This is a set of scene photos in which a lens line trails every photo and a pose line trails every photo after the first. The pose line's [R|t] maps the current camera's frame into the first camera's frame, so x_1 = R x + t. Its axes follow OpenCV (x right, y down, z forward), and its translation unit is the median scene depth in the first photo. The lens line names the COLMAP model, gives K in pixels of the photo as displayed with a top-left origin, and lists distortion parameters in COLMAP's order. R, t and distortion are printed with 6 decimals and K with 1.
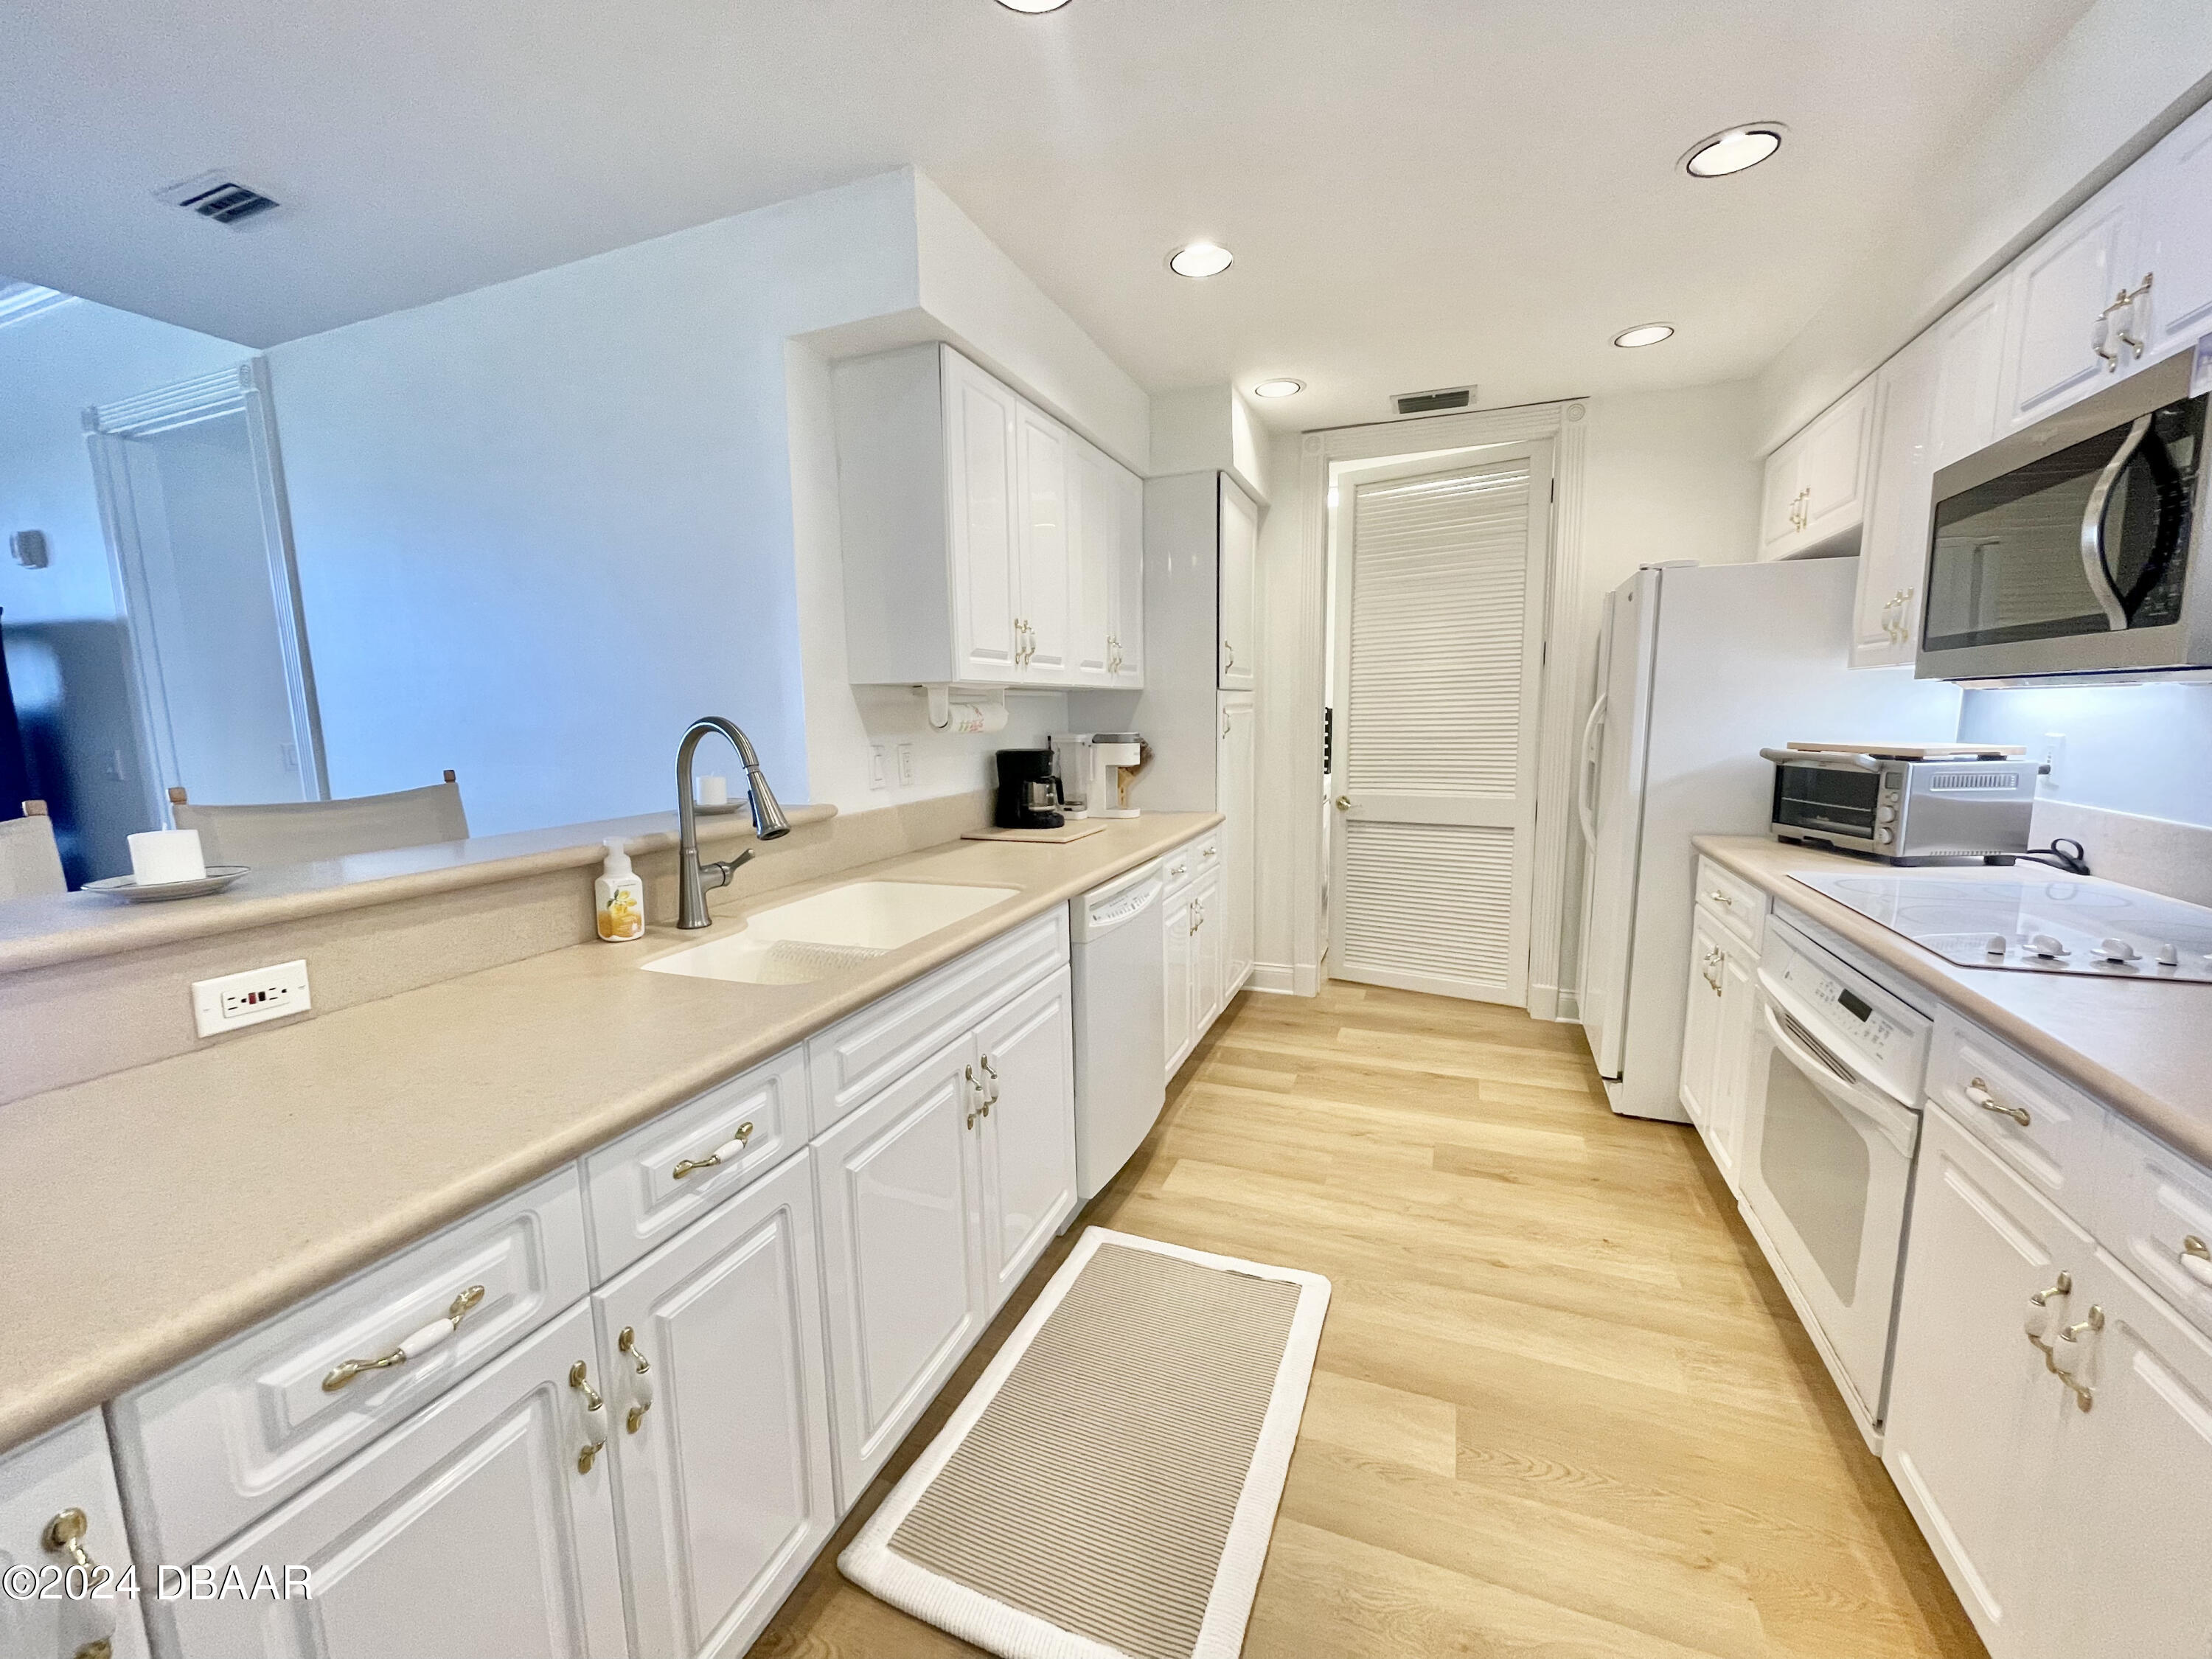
lens RADIAL K [[892.5, 0, 1086.6], [0, 892.5, 838.8], [0, 0, 1]] dist [-0.001745, -0.001145]
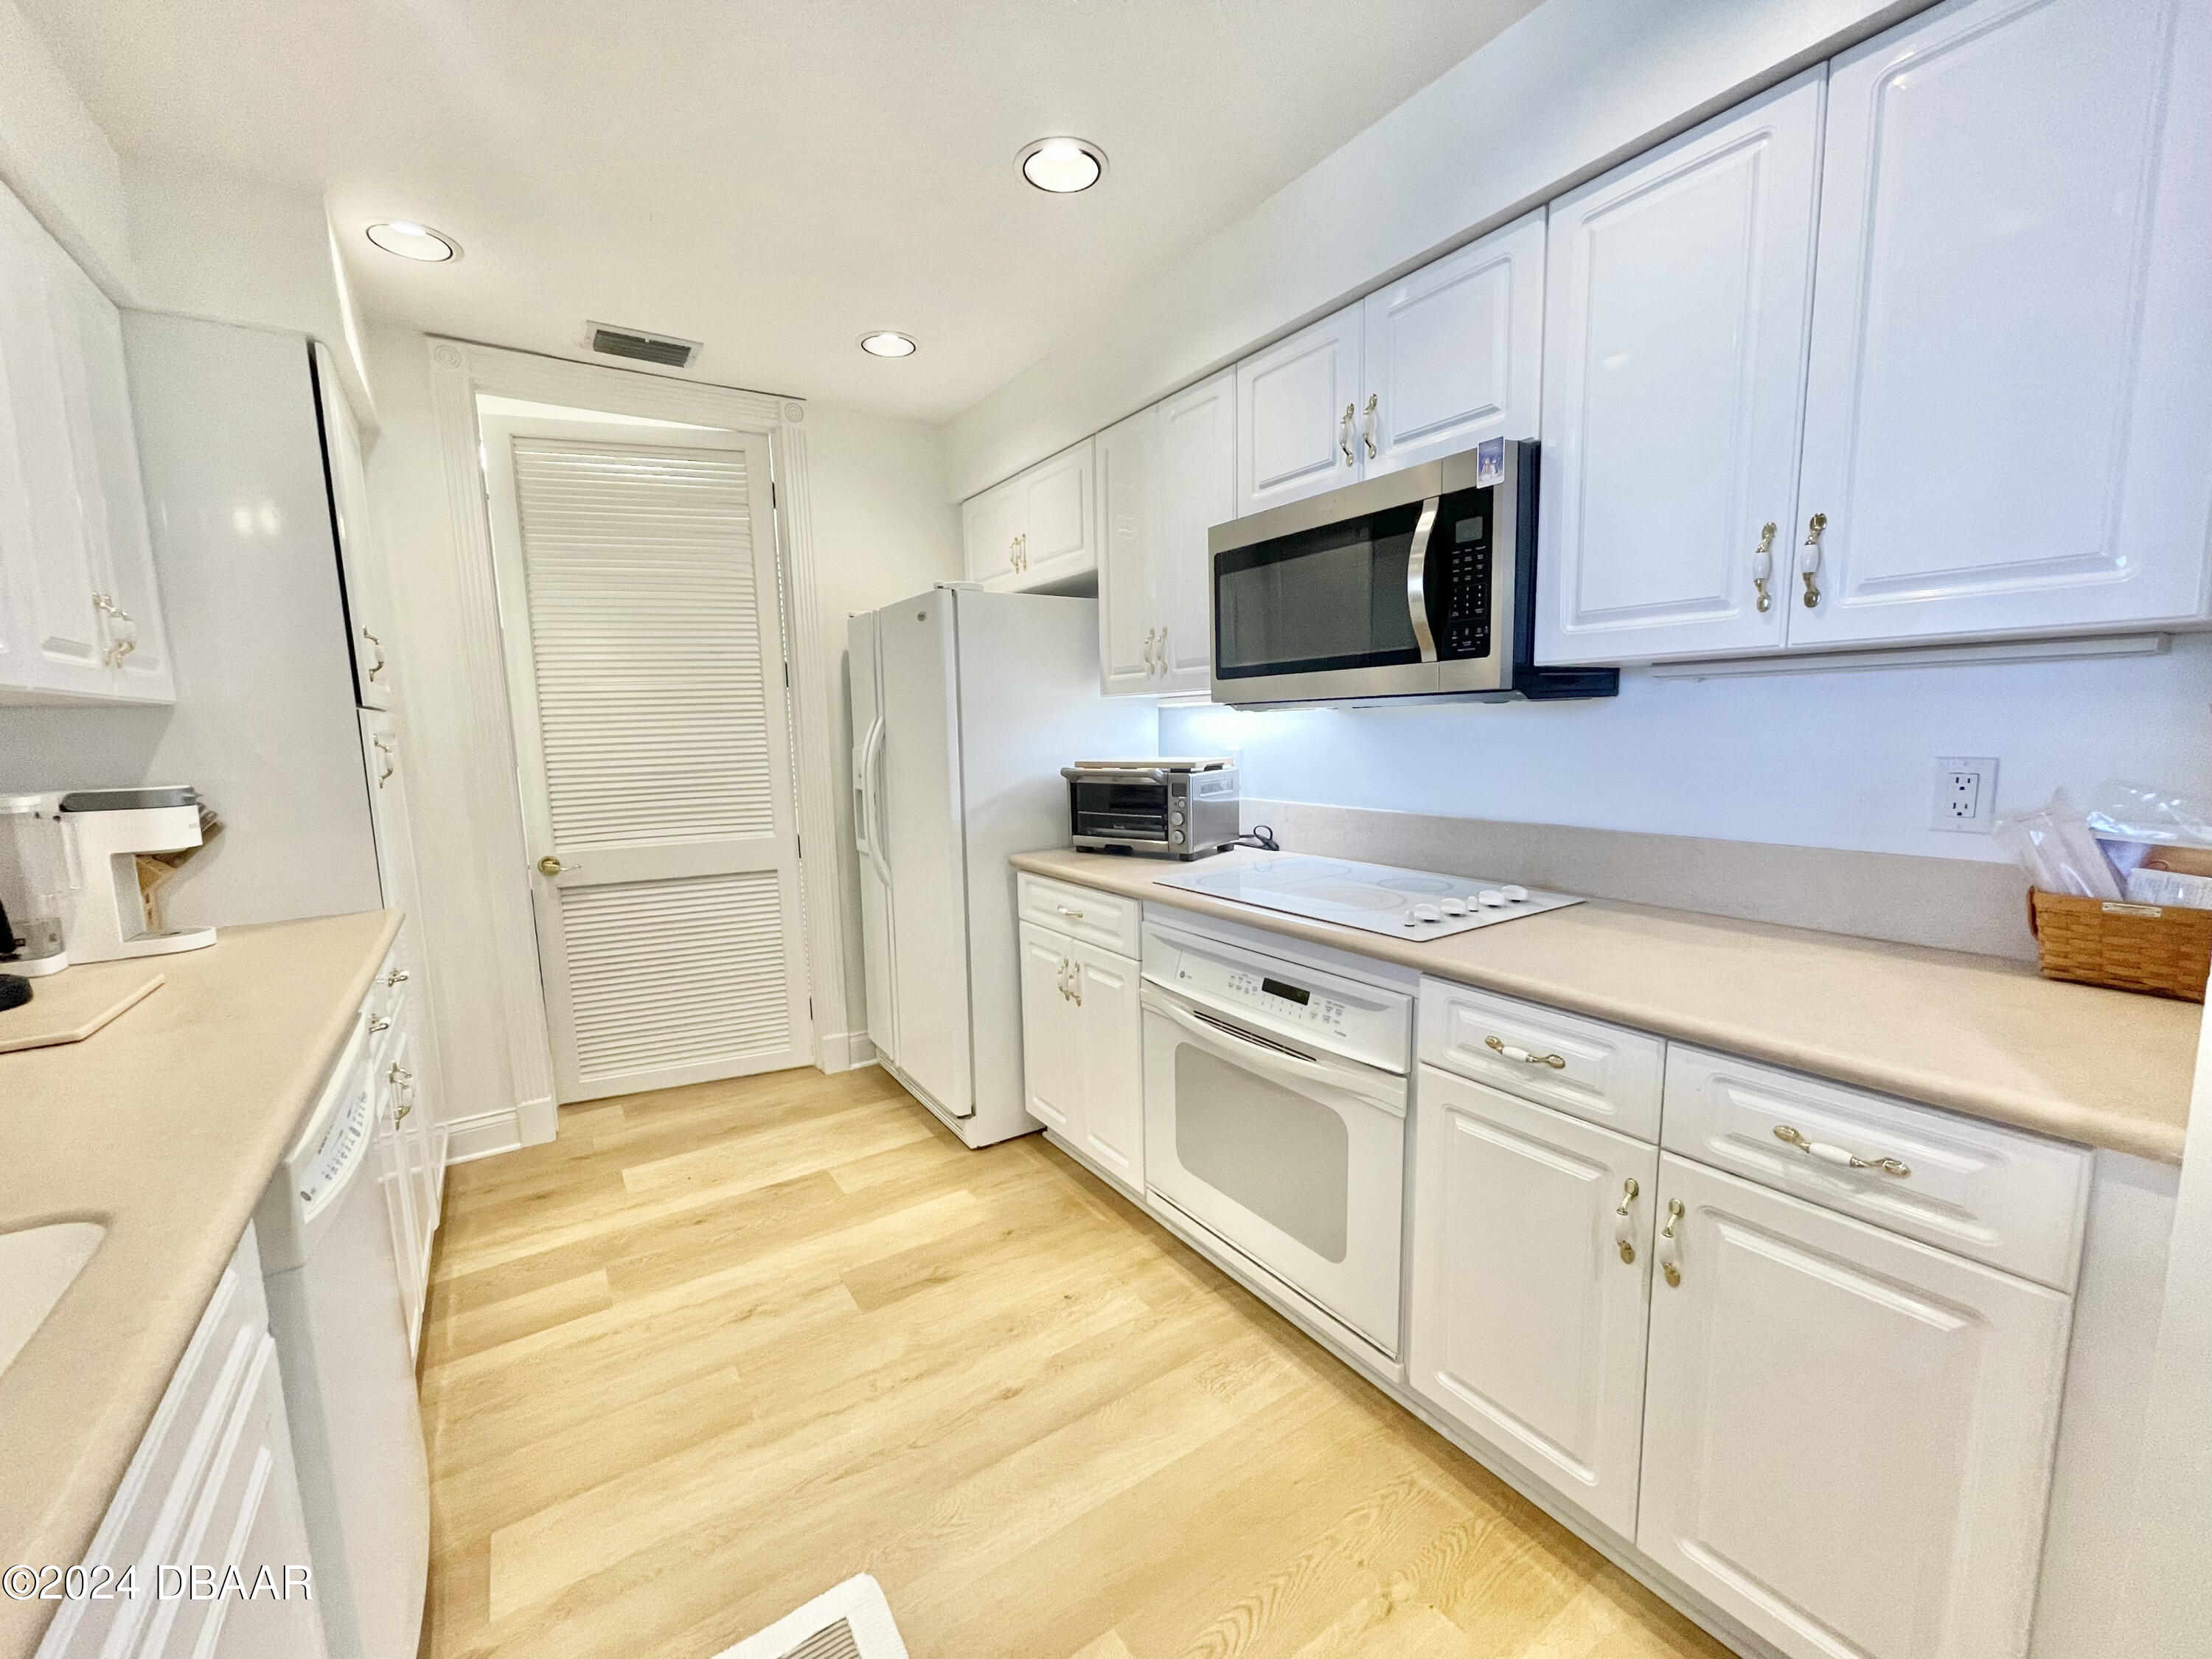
lens RADIAL K [[892.5, 0, 1094.6], [0, 892.5, 840.1], [0, 0, 1]] dist [-0.001745, -0.001145]
pose [[0.557610, -0.104752, 0.823467, -0.102039], [0.133343, 0.990427, 0.035697, -0.044070], [-0.819323, 0.089898, 0.566240, 0.338497]]
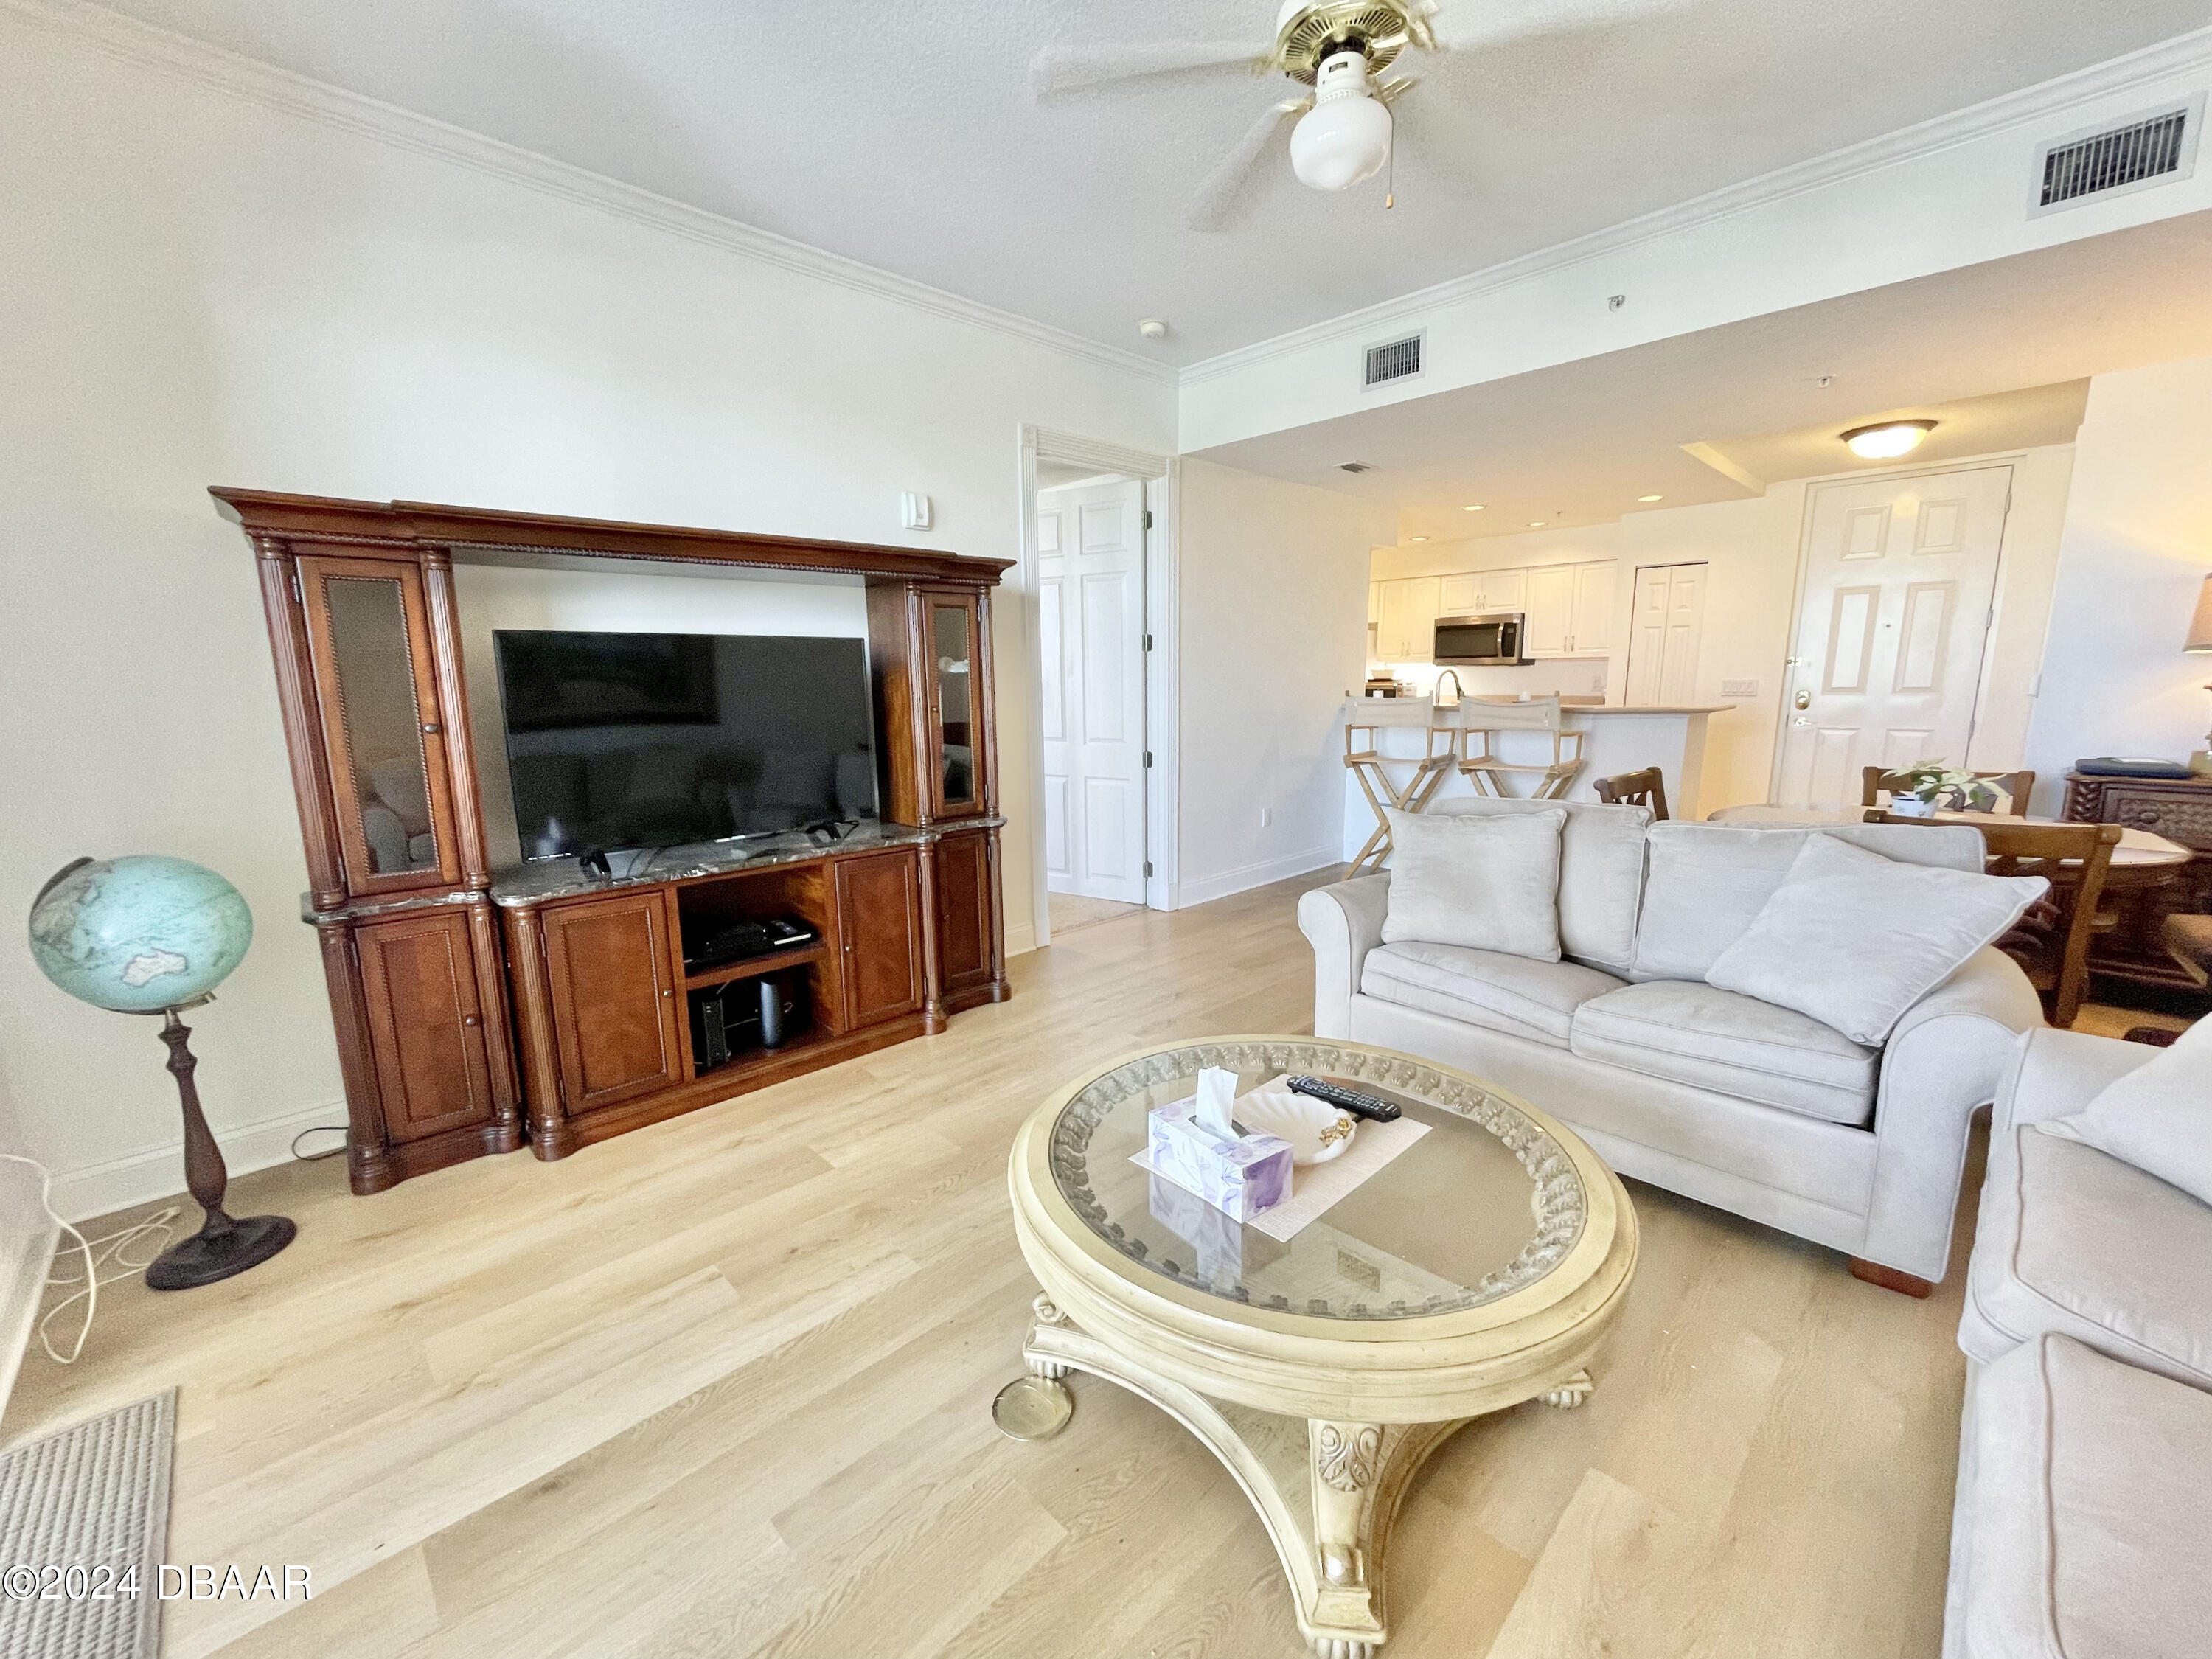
lens RADIAL K [[892.5, 0, 1140.5], [0, 892.5, 822.6], [0, 0, 1]] dist [-0.001745, -0.001145]
pose [[0.365467, -0.141387, 0.920024, -2.710507], [0.138099, 0.985694, 0.096621, -0.024891], [-0.920523, 0.091743, 0.379764, 0.518270]]
